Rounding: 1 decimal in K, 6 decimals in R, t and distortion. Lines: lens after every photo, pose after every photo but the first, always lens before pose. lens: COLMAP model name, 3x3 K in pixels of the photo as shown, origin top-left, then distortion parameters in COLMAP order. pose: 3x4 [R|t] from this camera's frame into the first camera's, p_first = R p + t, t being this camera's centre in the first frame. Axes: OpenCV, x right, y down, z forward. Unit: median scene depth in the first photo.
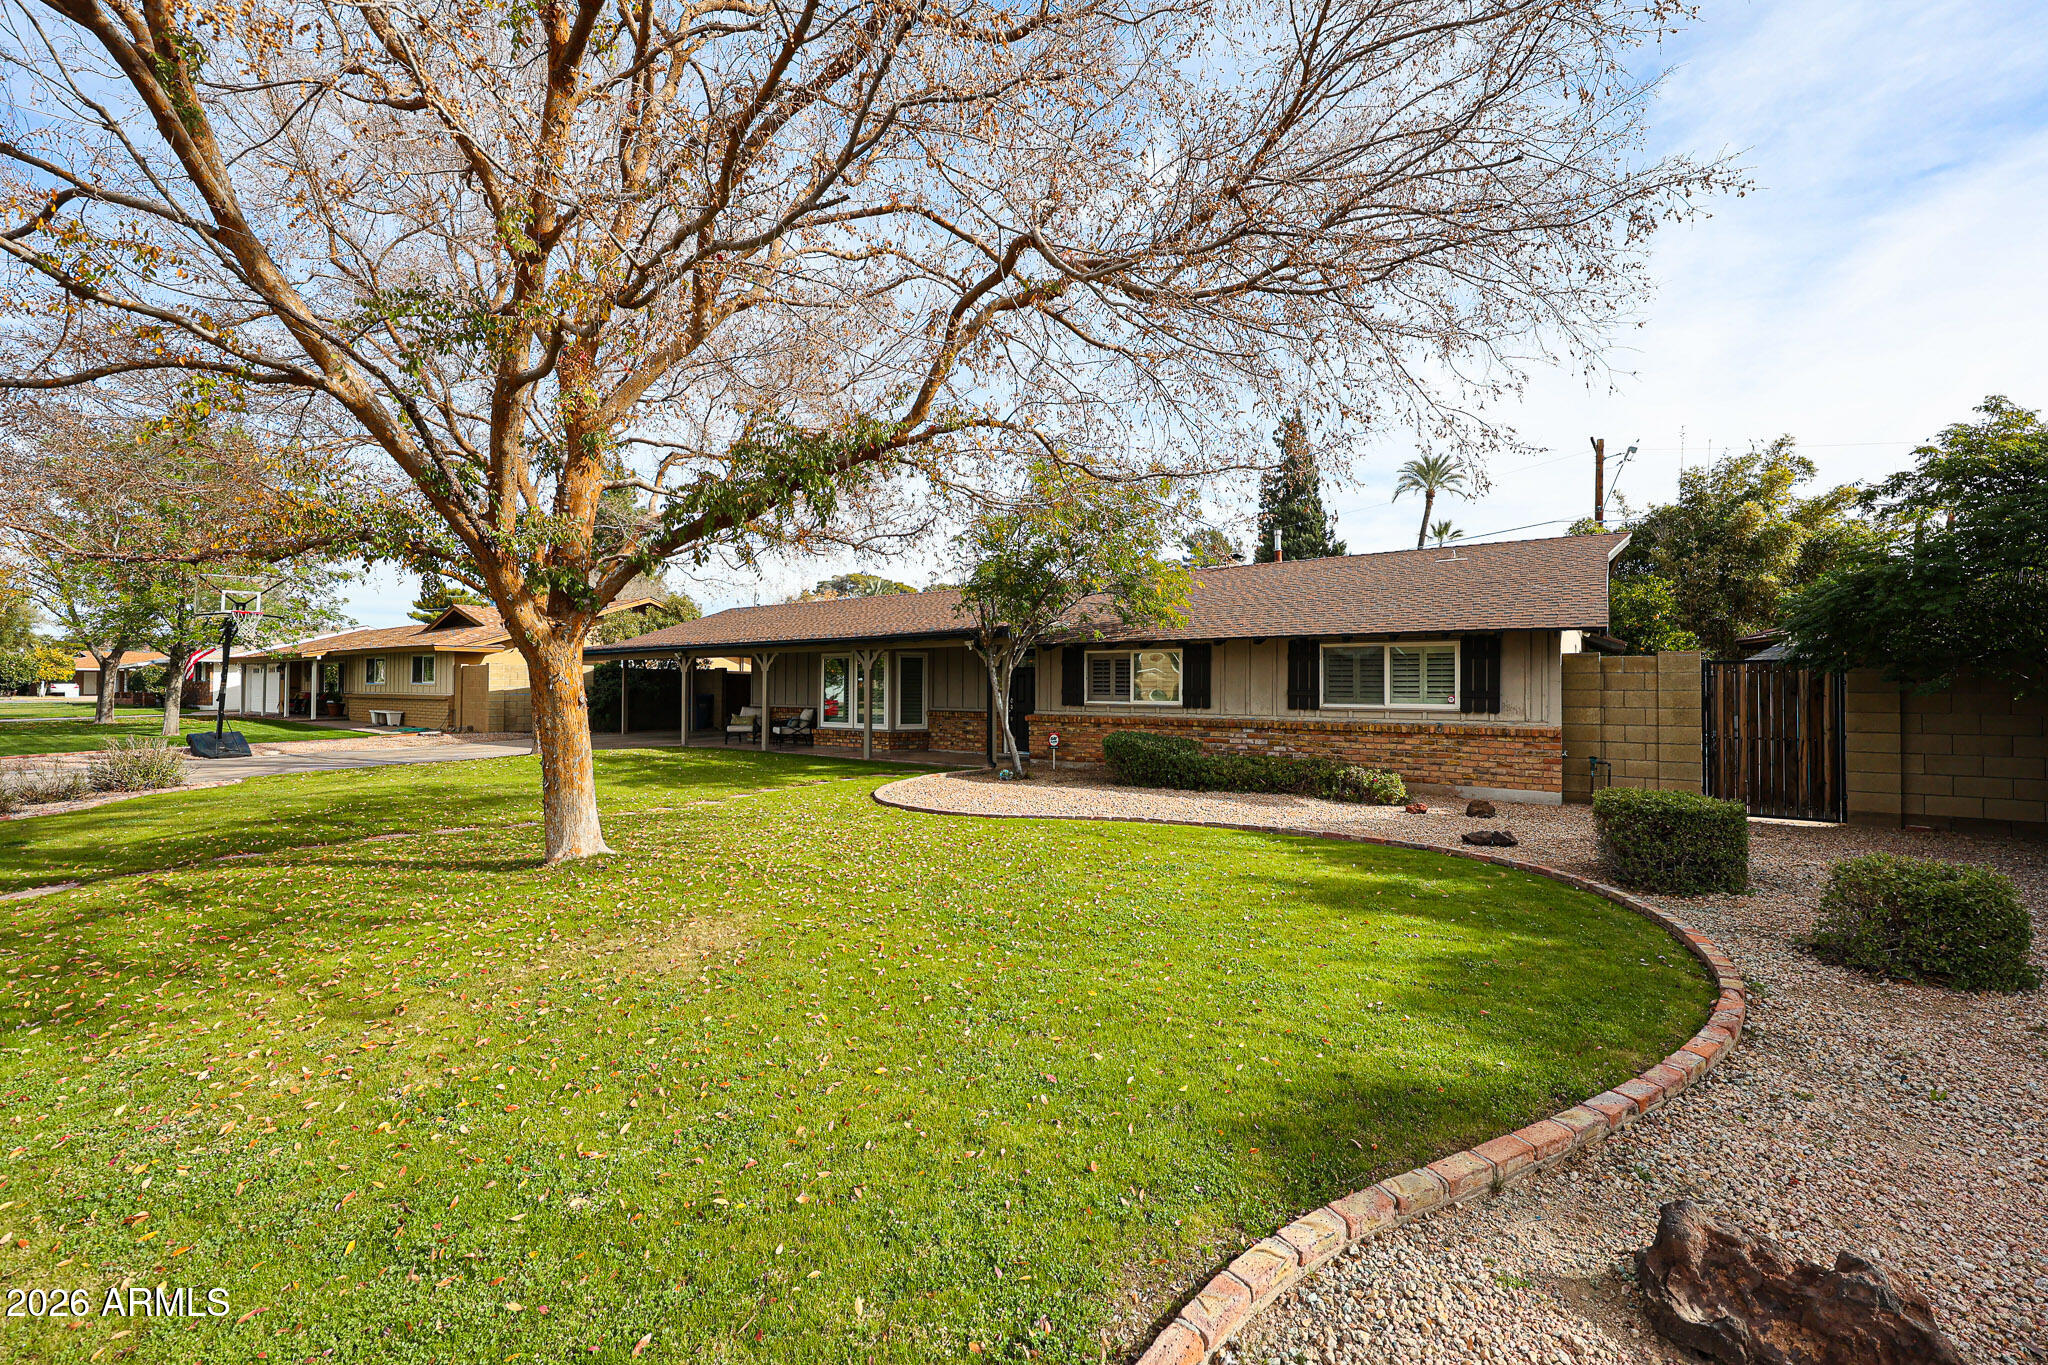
lens RADIAL K [[853.8, 0, 1024.0], [0, 853.8, 682.5], [0, 0, 1]] dist [0.000833, 0.000023]
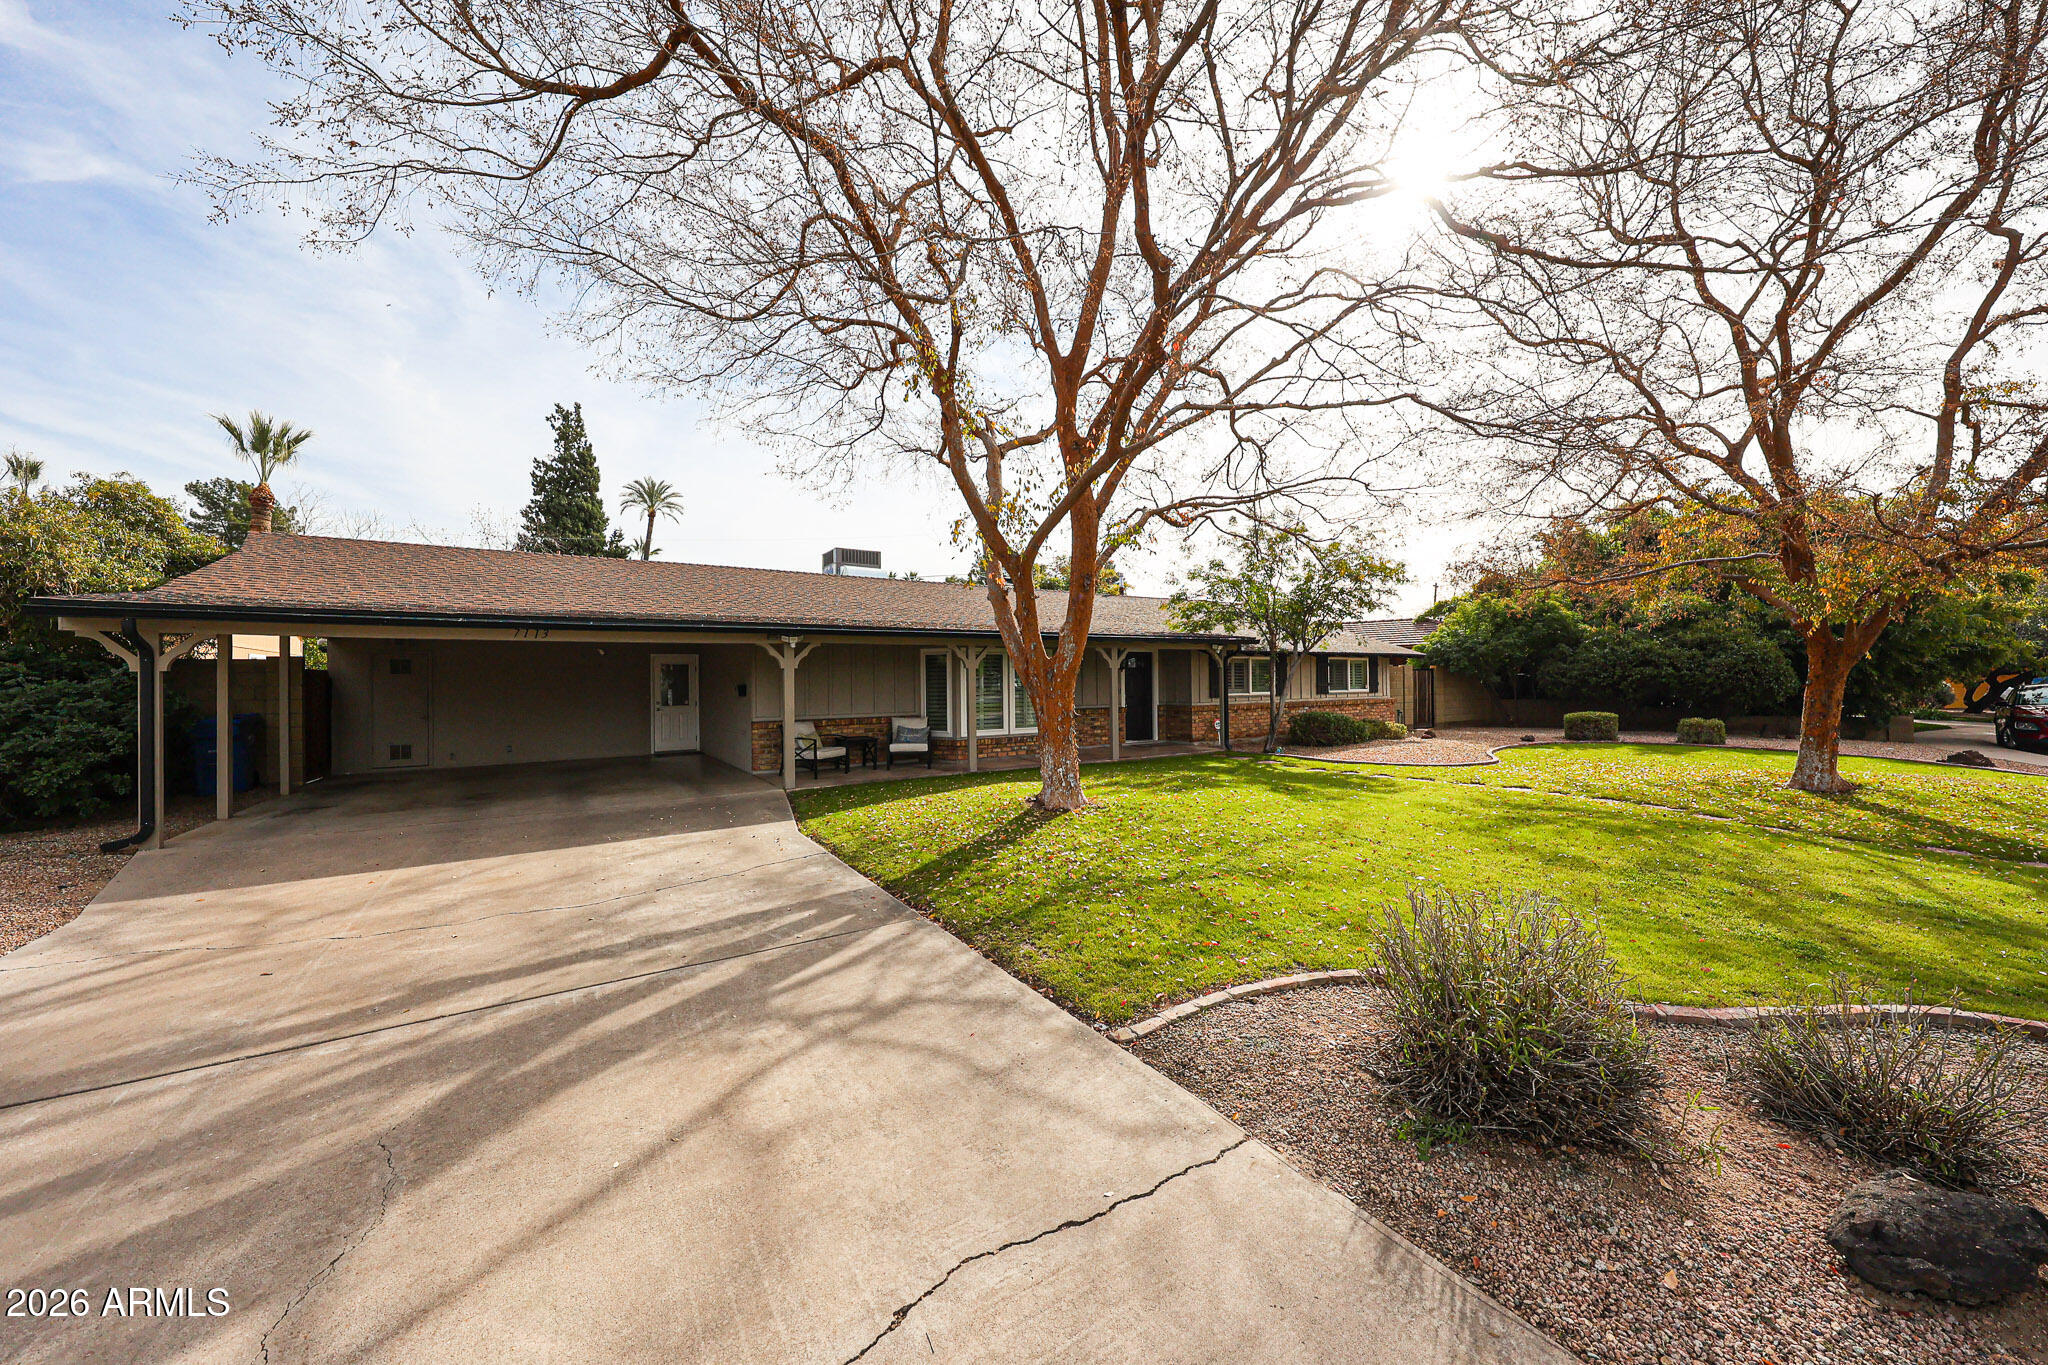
lens RADIAL K [[720.1, 0, 1019.3], [0, 720.1, 674.6], [0, 0, 1]] dist [0.000736, 0.000047]
pose [[0.369205, -0.000443, 0.929348, -1.196823], [0.006322, 0.999978, -0.002035, -0.008480], [-0.929327, 0.006627, 0.369199, 0.977892]]
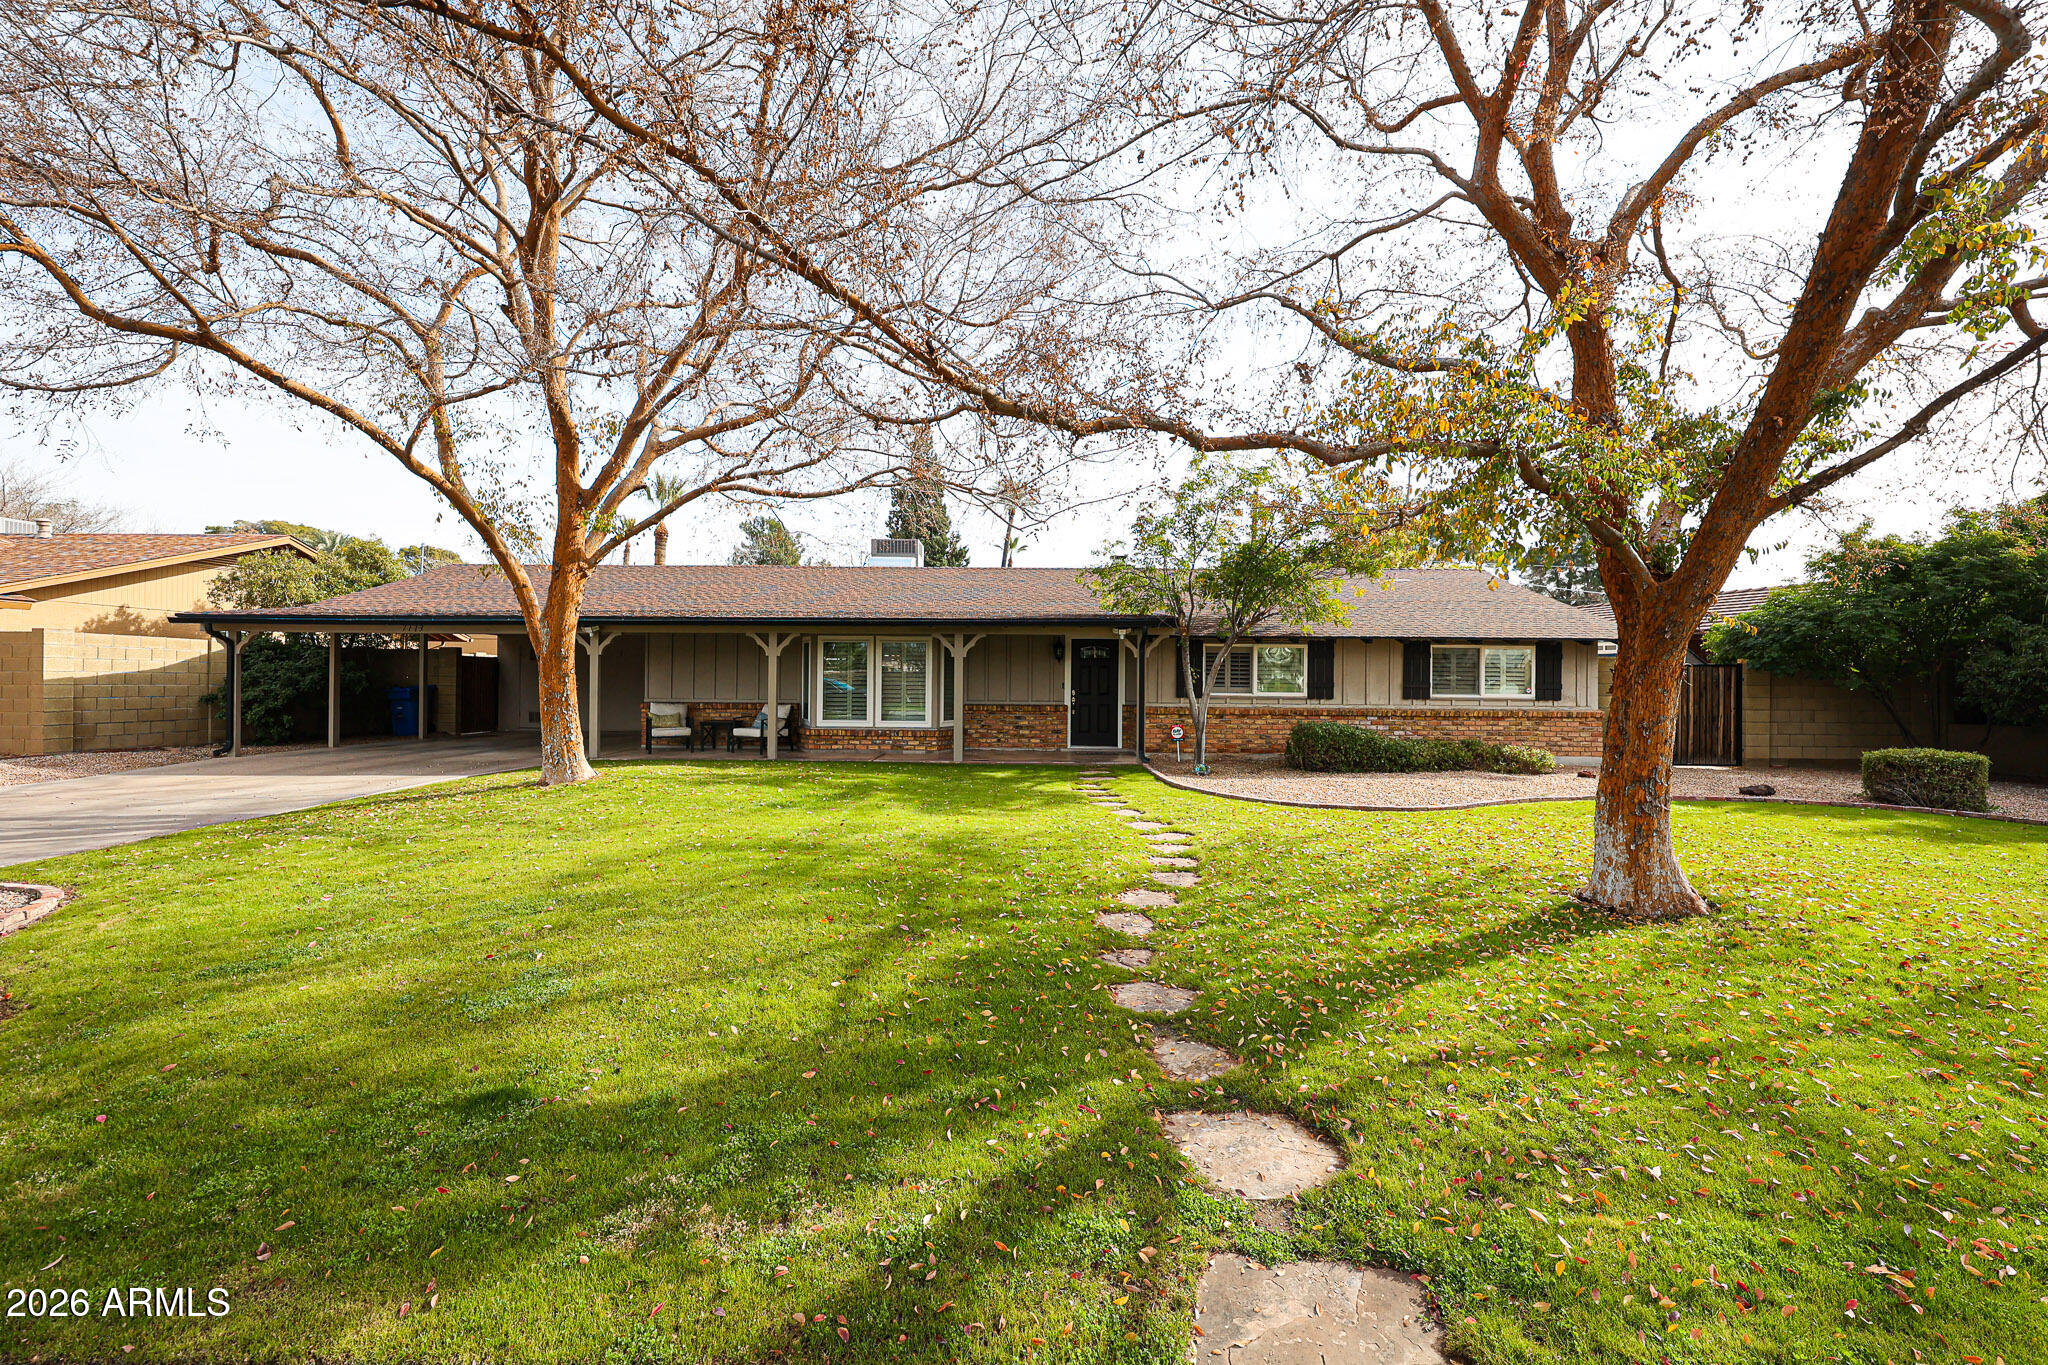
lens RADIAL K [[783.3, 0, 1024.0], [0, 783.3, 682.5], [0, 0, 1]] dist [0.001695, 0.000111]
pose [[0.820532, -0.000328, 0.571601, -0.699369], [-0.008300, 0.999888, 0.012487, -0.000464], [-0.571541, -0.014990, 0.820437, 0.398150]]
